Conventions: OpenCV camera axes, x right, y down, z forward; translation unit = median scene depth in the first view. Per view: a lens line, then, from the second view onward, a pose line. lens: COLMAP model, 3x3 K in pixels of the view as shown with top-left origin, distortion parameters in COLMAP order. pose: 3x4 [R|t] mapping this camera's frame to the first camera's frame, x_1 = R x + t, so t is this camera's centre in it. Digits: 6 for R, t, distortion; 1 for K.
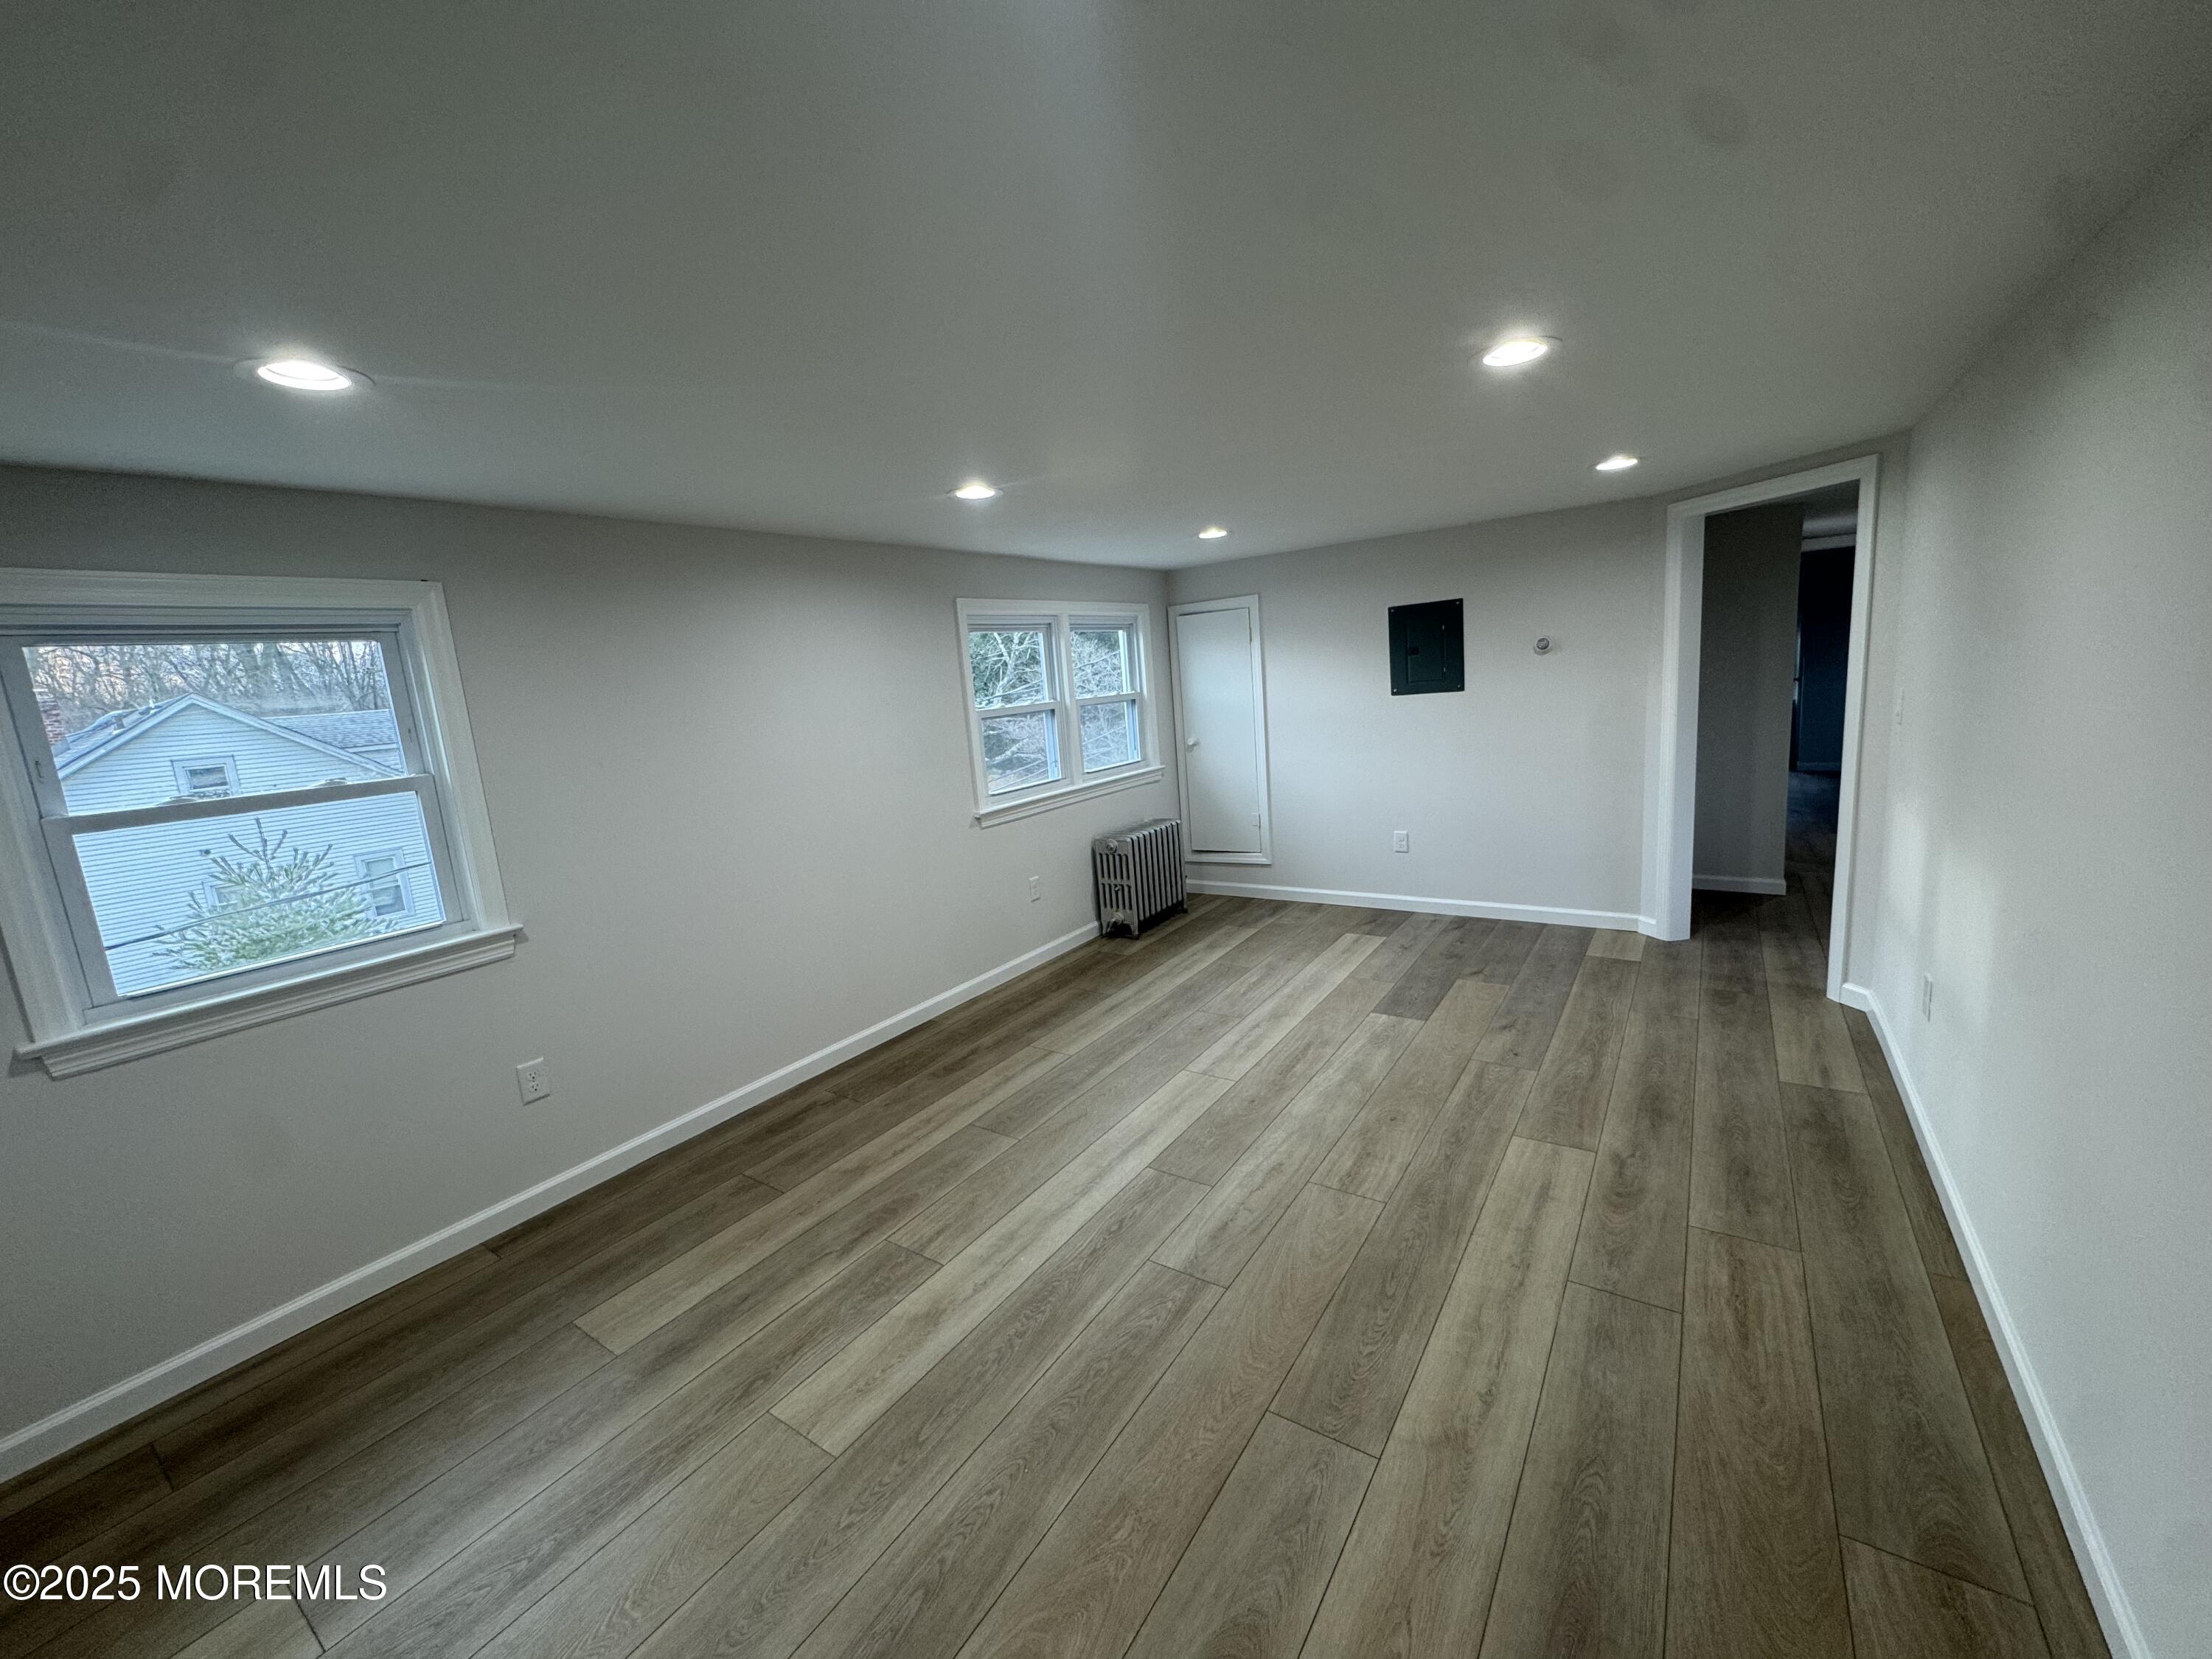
lens RADIAL K [[878.4, 0, 1106.1], [0, 878.4, 825.9], [0, 0, 1]] dist [-0.005698, 0.001237]
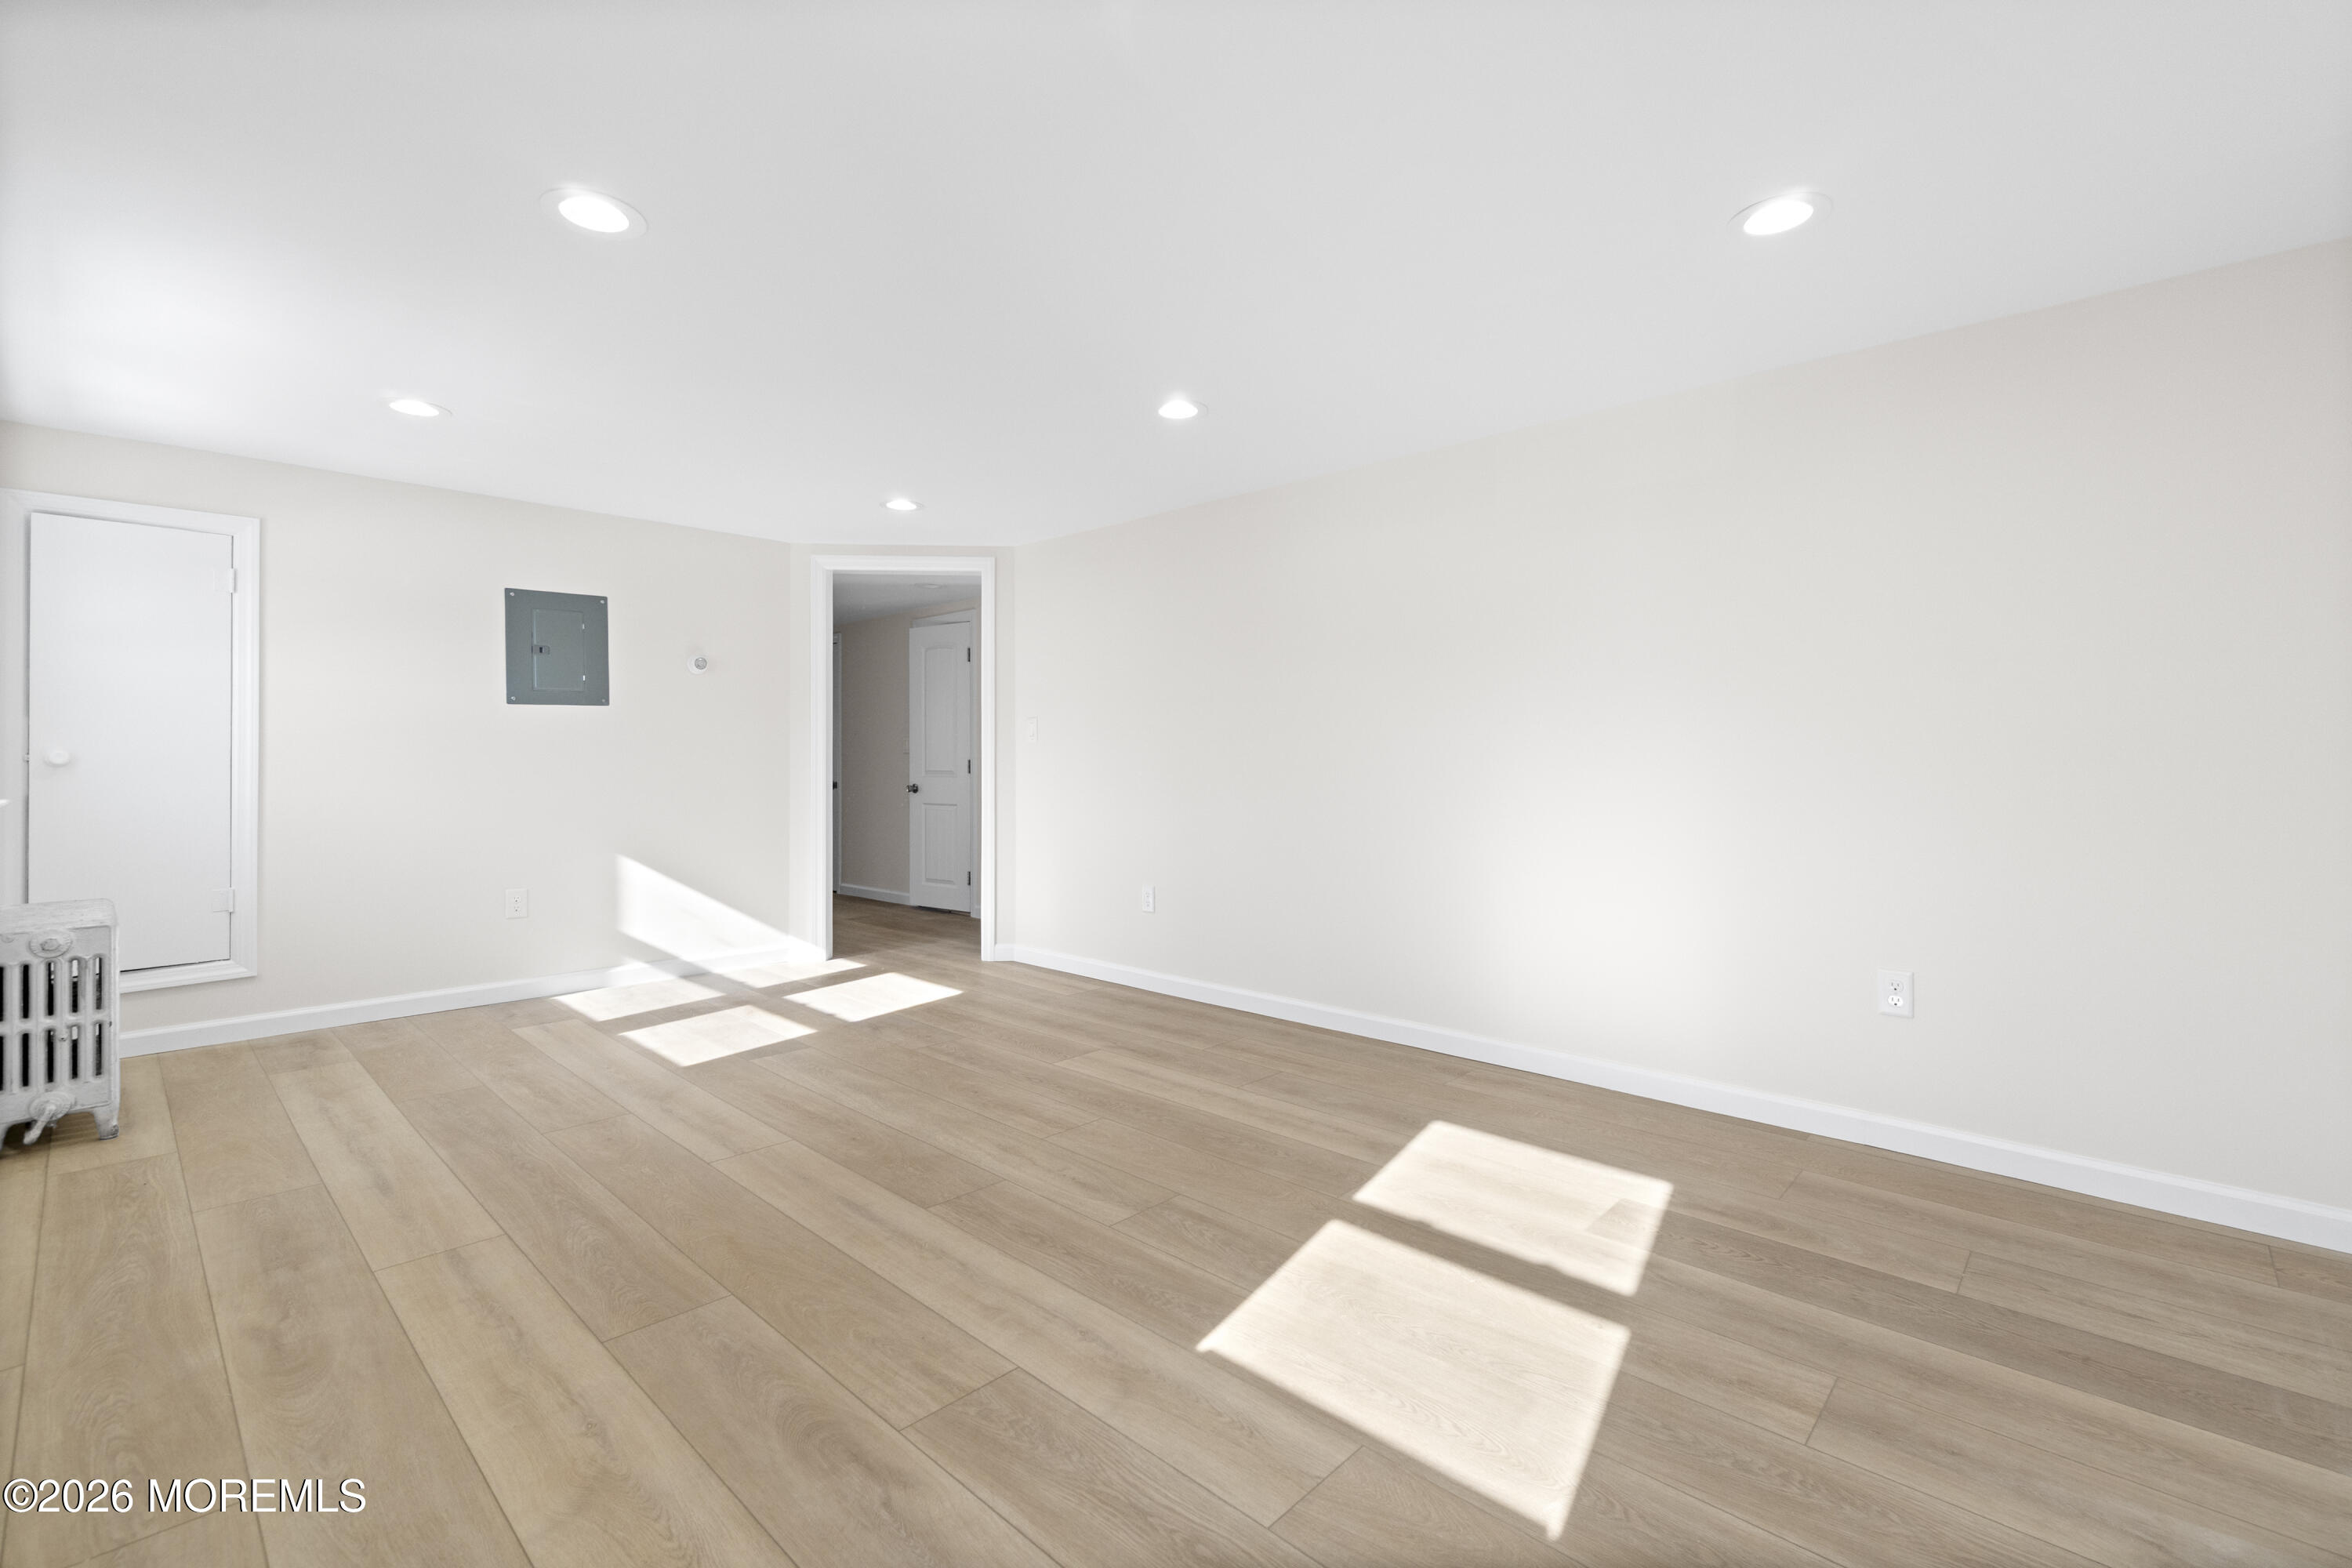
lens RADIAL K [[1025.1, 0, 1173.5], [0, 1025.1, 775.9], [0, 0, 1]] dist [-0.001930, -0.000867]
pose [[0.158071, 0.061259, 0.985526, -0.733432], [0.151911, 0.984683, -0.085572, 0.120756], [-0.975672, 0.163239, 0.146344, 0.553614]]
